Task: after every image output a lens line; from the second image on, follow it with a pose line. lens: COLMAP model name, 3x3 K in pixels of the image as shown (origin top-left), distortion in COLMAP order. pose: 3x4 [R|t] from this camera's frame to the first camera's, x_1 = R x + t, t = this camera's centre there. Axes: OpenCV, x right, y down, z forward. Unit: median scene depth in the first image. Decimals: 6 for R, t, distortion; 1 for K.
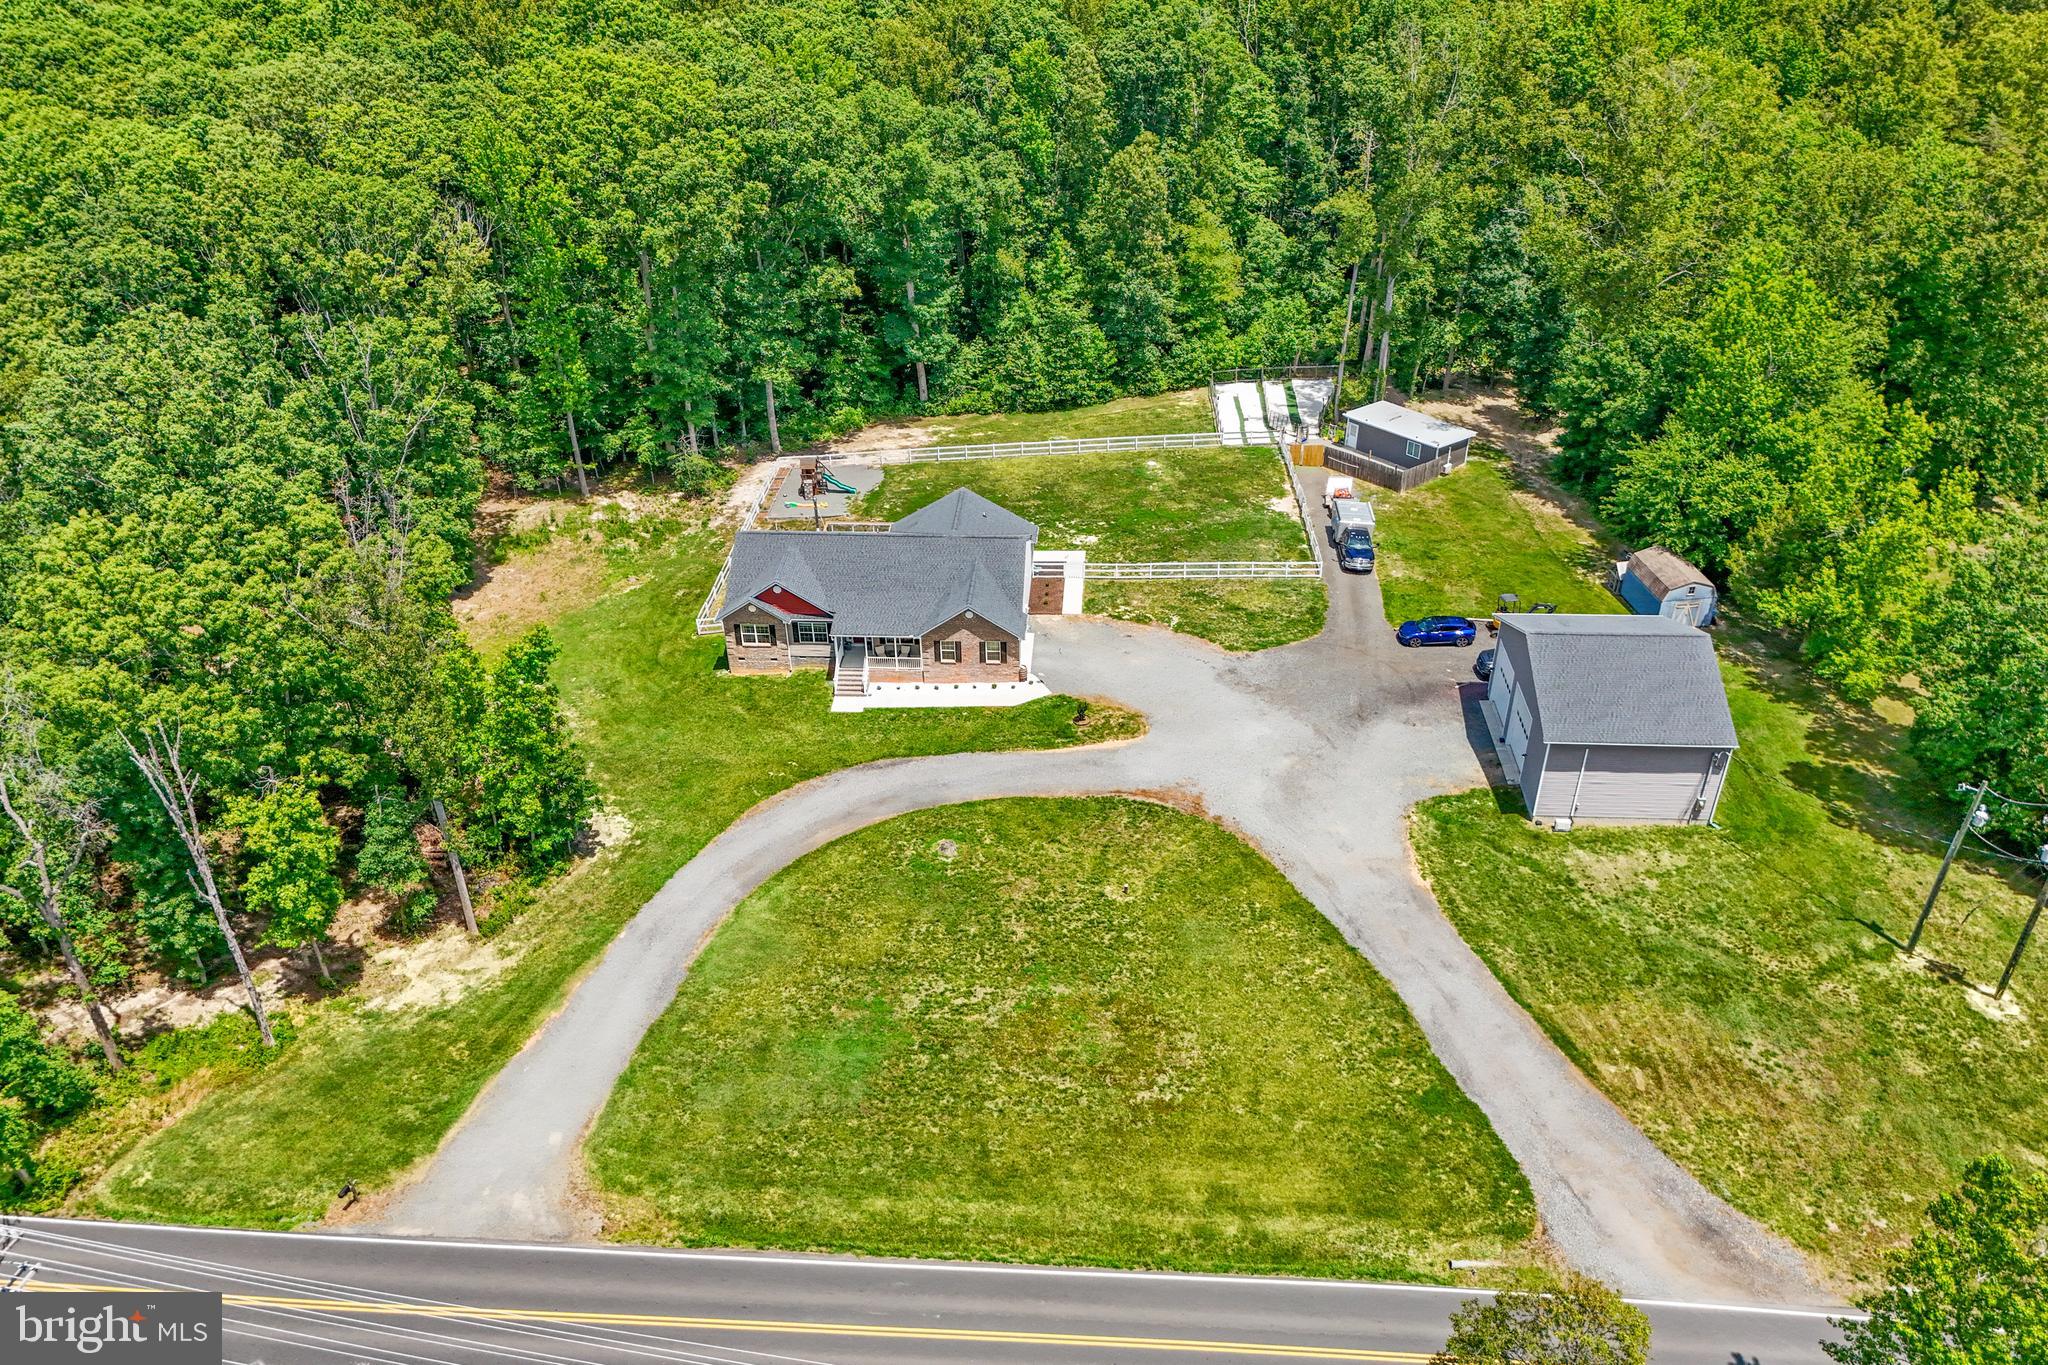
lens RADIAL K [[1513.8, 0, 1024.9], [0, 1513.8, 669.3], [0, 0, 1]] dist [0.068440, -0.067003]
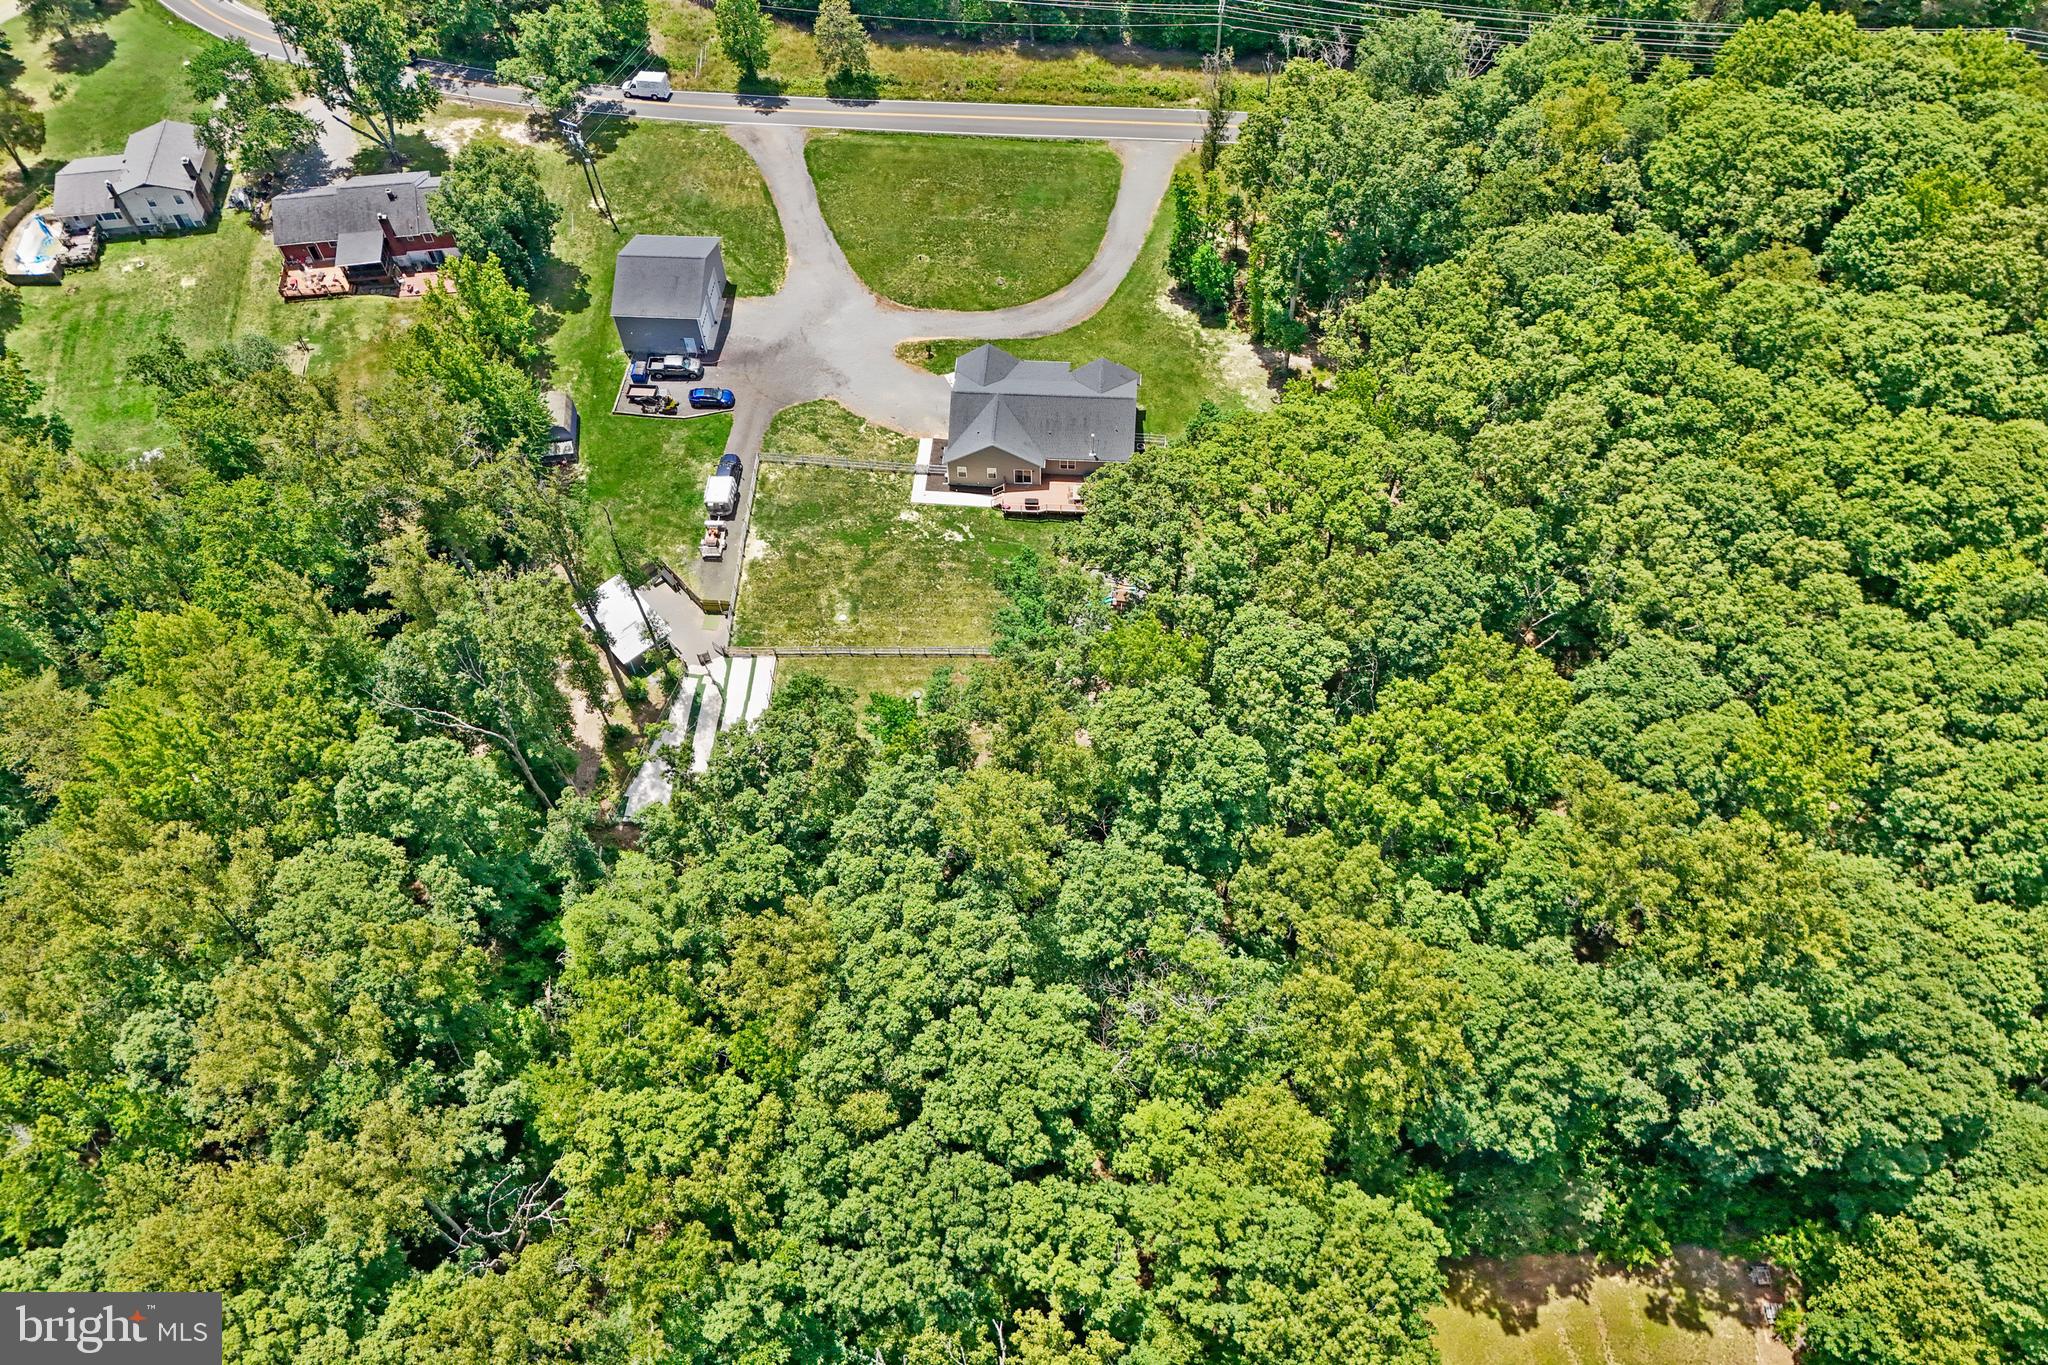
lens RADIAL K [[1513.8, 0, 1038.1], [0, 1513.8, 709.6], [0, 0, 1]] dist [0.068440, -0.067003]
pose [[-0.999423, 0.011224, 0.032056, -0.160558], [0.032280, 0.020406, 0.999271, -1.941305], [0.010562, 0.999729, -0.020756, 1.594139]]
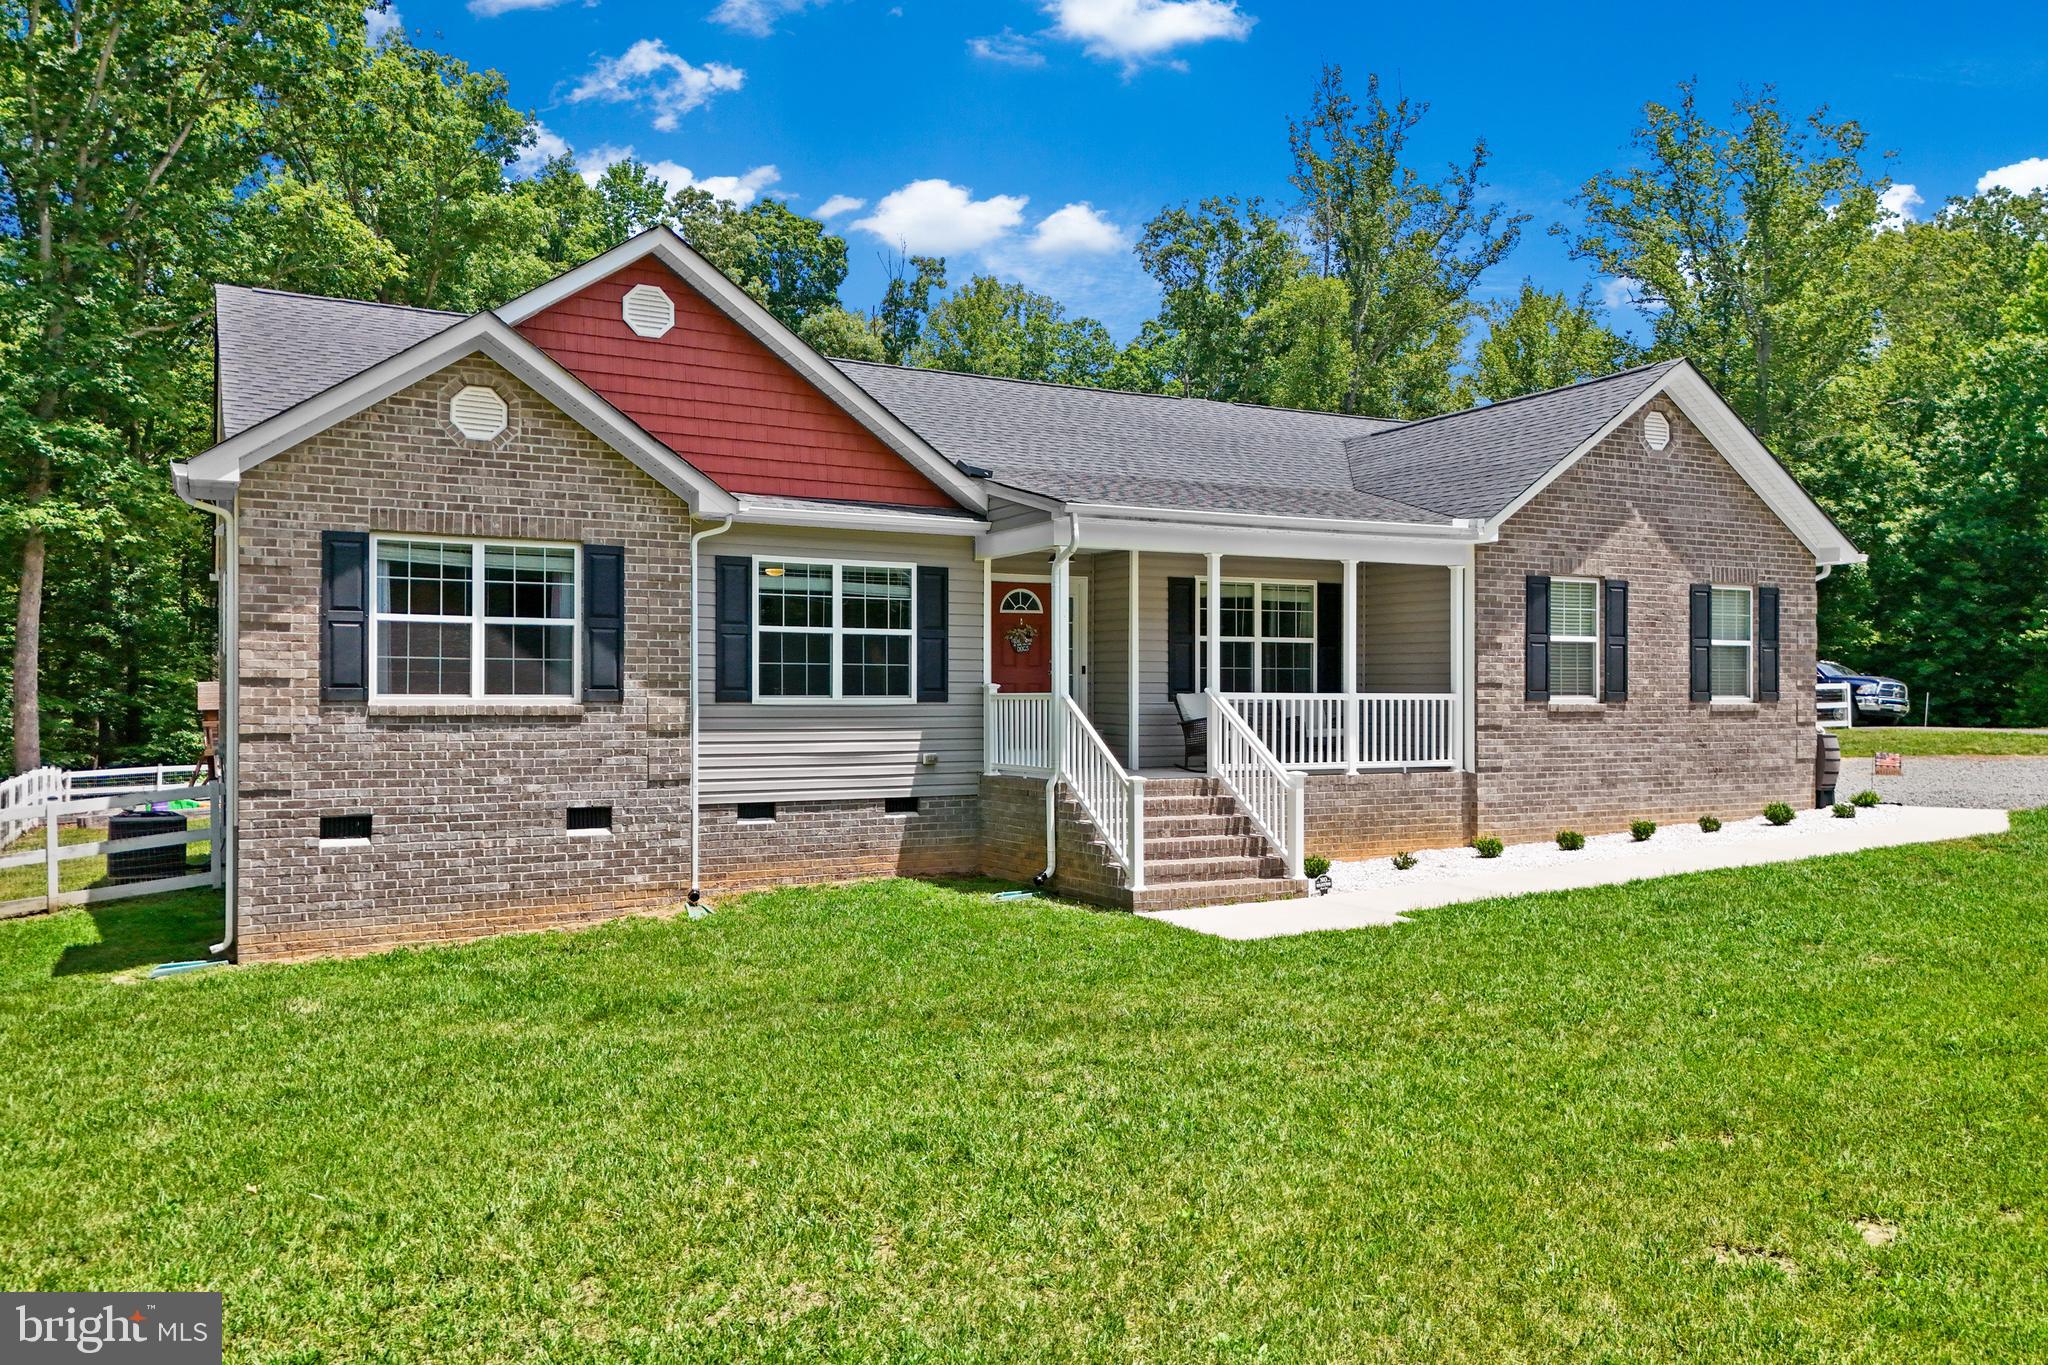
lens RADIAL K [[1513.8, 0, 1024.4], [0, 1513.8, 700.3], [0, 0, 1]] dist [0.068440, -0.067003]
pose [[0.854167, 0.011429, 0.519873, -0.238738], [0.270461, 0.844123, -0.462933, 0.073628], [-0.444128, 0.536027, 0.717932, 1.003516]]
